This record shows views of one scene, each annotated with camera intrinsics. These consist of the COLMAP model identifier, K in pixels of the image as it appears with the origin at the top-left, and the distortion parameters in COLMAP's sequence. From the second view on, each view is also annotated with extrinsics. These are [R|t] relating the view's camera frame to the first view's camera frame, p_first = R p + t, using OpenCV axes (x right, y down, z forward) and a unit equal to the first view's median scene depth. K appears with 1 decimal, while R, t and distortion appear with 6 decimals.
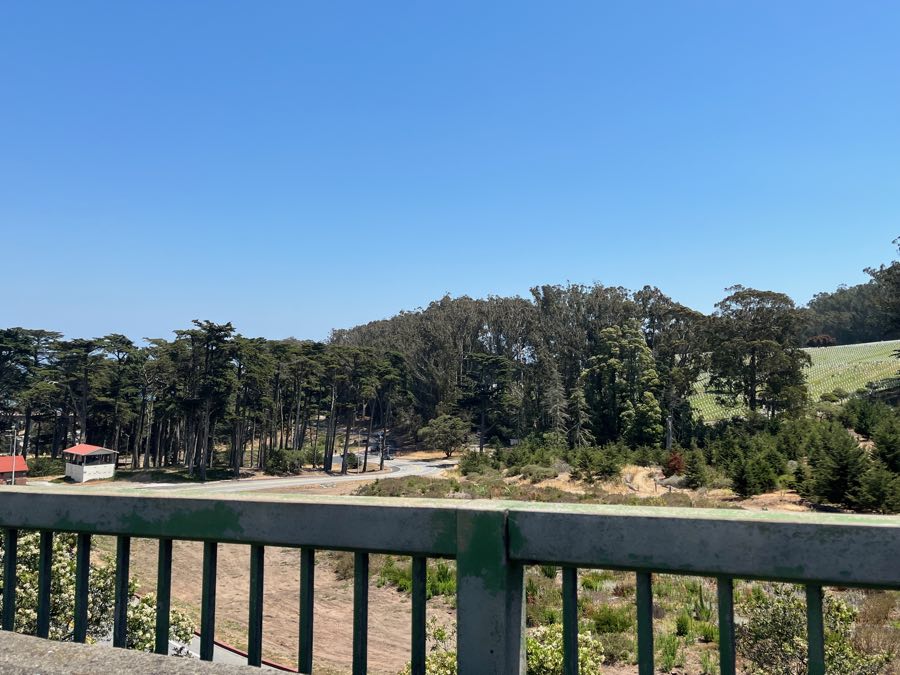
lens RADIAL K [[770.4, 0, 450.0], [0, 770.4, 337.5], [0, 0, 1]] dist [0.030574, -0.007914]
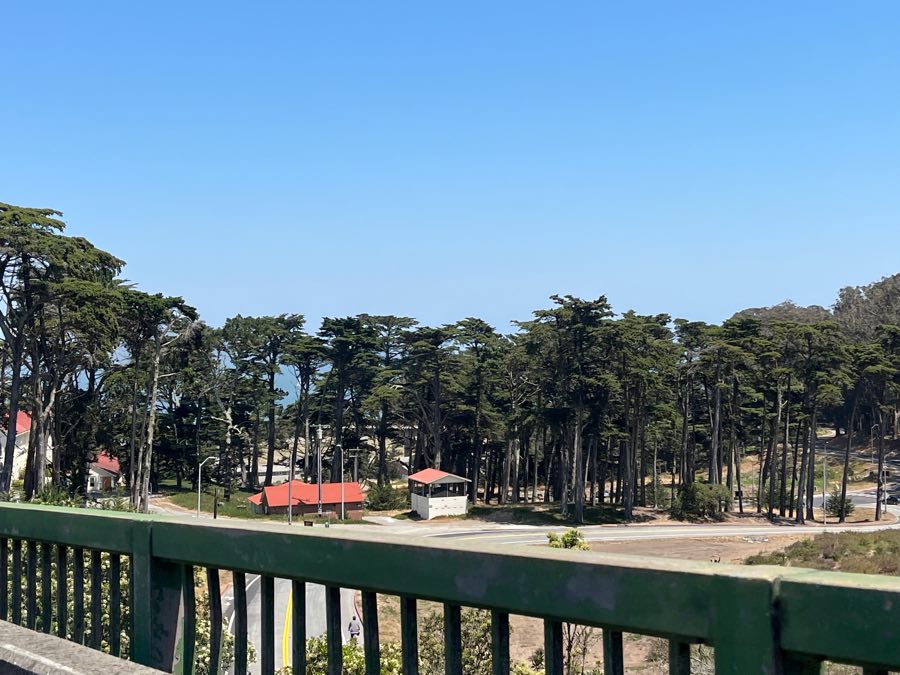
lens RADIAL K [[1262.9, 0, 450.0], [0, 1262.9, 337.5], [0, 0, 1]] dist [0.080440, -0.004464]
pose [[0.879383, -0.035399, -0.474798, 0.118034], [0.049374, 0.998636, 0.016991, -0.007860], [0.473548, -0.038385, 0.879931, -0.052022]]
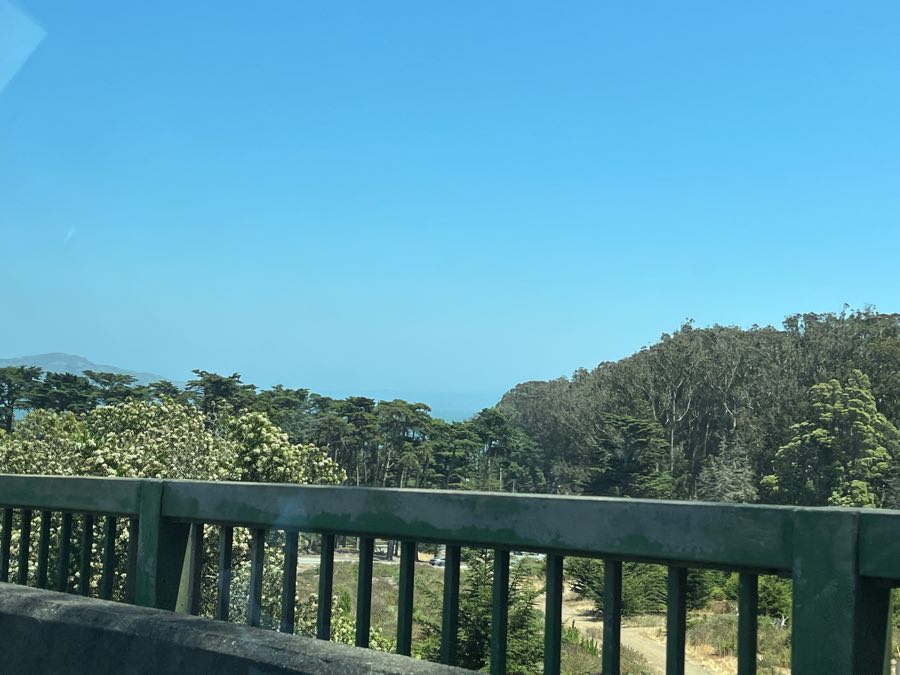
lens RADIAL K [[1254.0, 0, 450.0], [0, 1254.0, 337.5], [0, 0, 1]] dist [0.048262, -0.077700]
pose [[0.921523, 0.007807, -0.388246, 0.458804], [-0.017963, 0.999585, -0.022534, -0.029832], [0.387909, 0.027740, 0.921280, -0.211311]]
